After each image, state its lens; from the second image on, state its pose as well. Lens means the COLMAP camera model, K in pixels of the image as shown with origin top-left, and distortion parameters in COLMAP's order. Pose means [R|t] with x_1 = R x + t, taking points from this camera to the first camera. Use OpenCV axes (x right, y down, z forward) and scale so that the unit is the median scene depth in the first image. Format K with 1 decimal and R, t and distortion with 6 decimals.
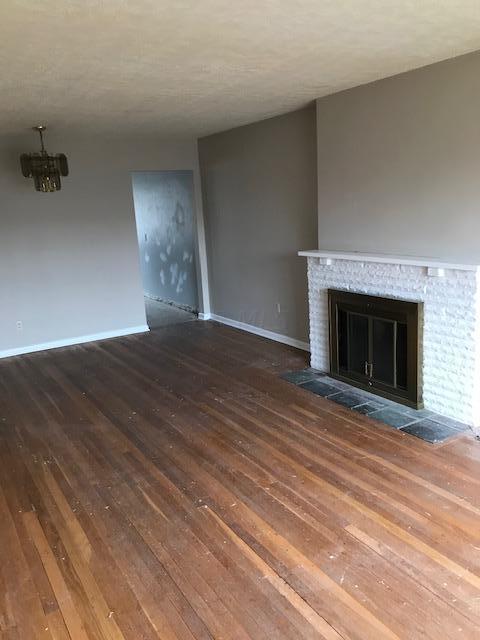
lens RADIAL K [[521.1, 0, 240.0], [0, 521.1, 320.0], [0, 0, 1]] dist [0.094683, -0.139718]
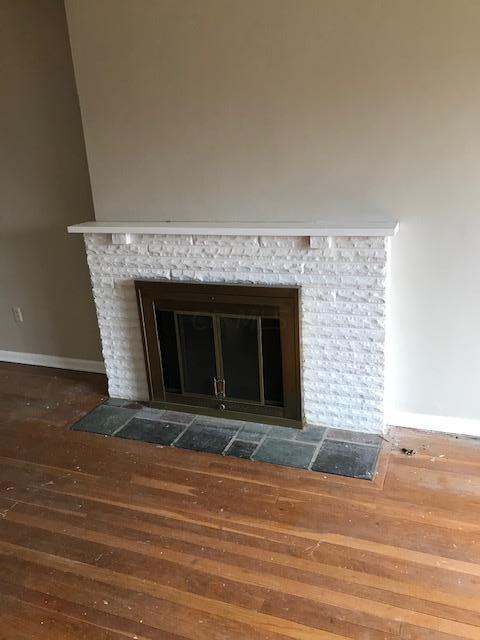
lens RADIAL K [[521.1, 0, 240.0], [0, 521.1, 320.0], [0, 0, 1]] dist [0.094683, -0.139718]
pose [[0.793659, -0.180876, 0.580852, -0.135922], [0.142243, 0.983486, 0.111898, -0.076254], [-0.591499, -0.006187, 0.806282, 0.453187]]
